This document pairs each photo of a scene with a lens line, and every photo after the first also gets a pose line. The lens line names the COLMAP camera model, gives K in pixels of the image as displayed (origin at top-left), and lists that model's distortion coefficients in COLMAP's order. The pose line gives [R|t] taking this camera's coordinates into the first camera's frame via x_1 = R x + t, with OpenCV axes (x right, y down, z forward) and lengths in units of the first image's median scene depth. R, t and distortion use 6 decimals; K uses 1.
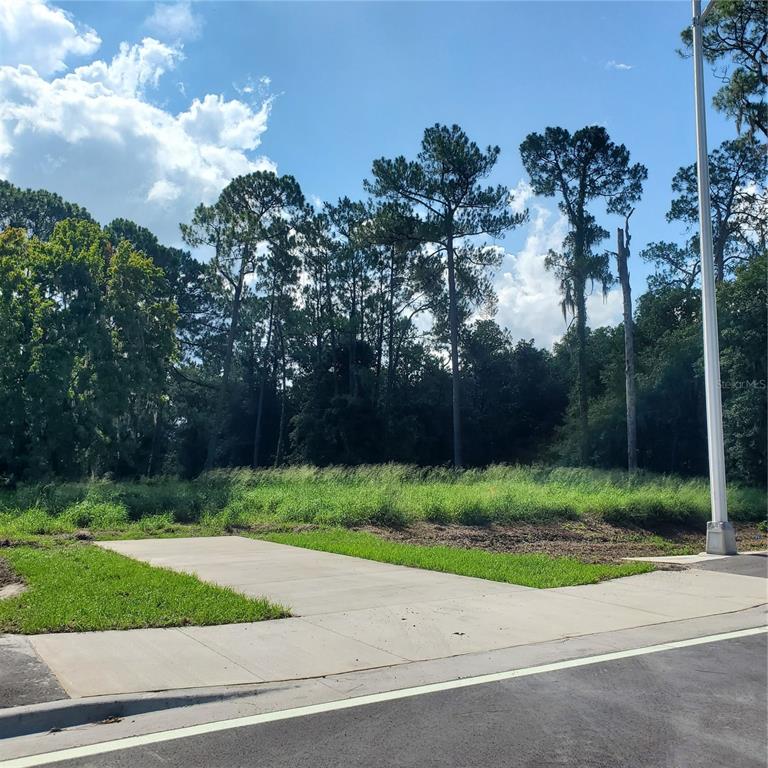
lens RADIAL K [[768.5, 0, 431.3], [0, 768.5, 414.4], [0, 0, 1]] dist [0.005959, -0.003399]
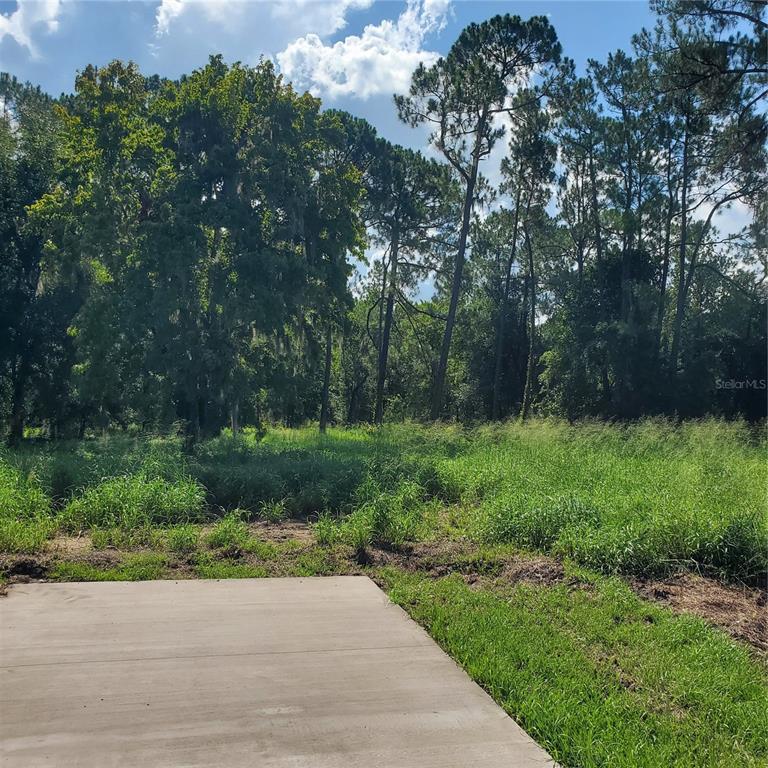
lens RADIAL K [[797.0, 0, 382.1], [0, 797.0, 399.6], [0, 0, 1]] dist [-0.000343, -0.027069]
pose [[0.925025, 0.018225, -0.379470, -0.029109], [-0.001123, 0.998975, 0.045242, 0.014097], [0.379906, -0.041424, 0.924097, 0.216939]]
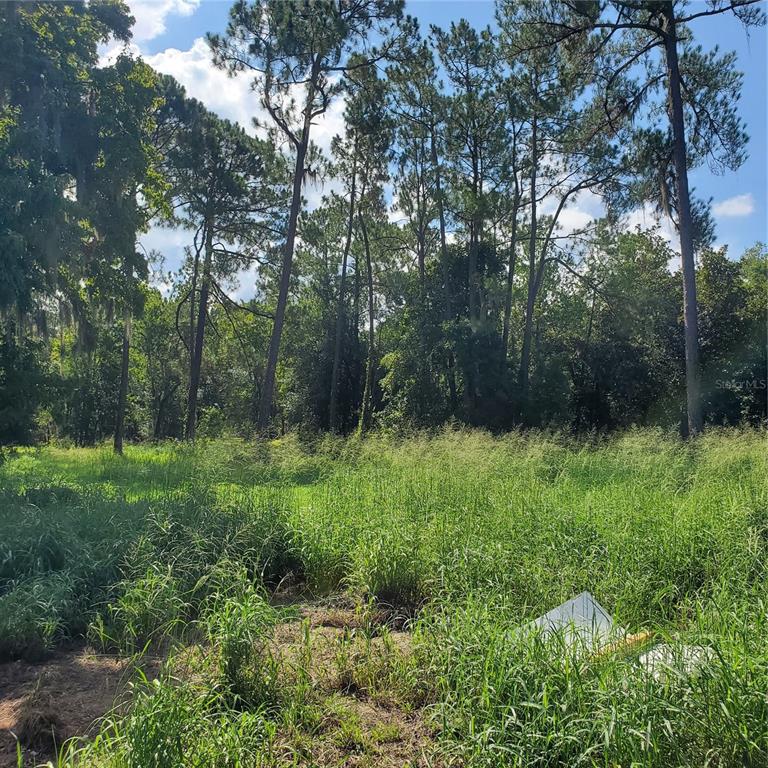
lens RADIAL K [[797.0, 0, 382.1], [0, 797.0, 399.6], [0, 0, 1]] dist [-0.000343, -0.027069]
pose [[0.986540, 0.001594, -0.163515, -0.071504], [0.003370, 0.999542, 0.030075, 0.021544], [0.163488, -0.030221, 0.986082, 0.327561]]
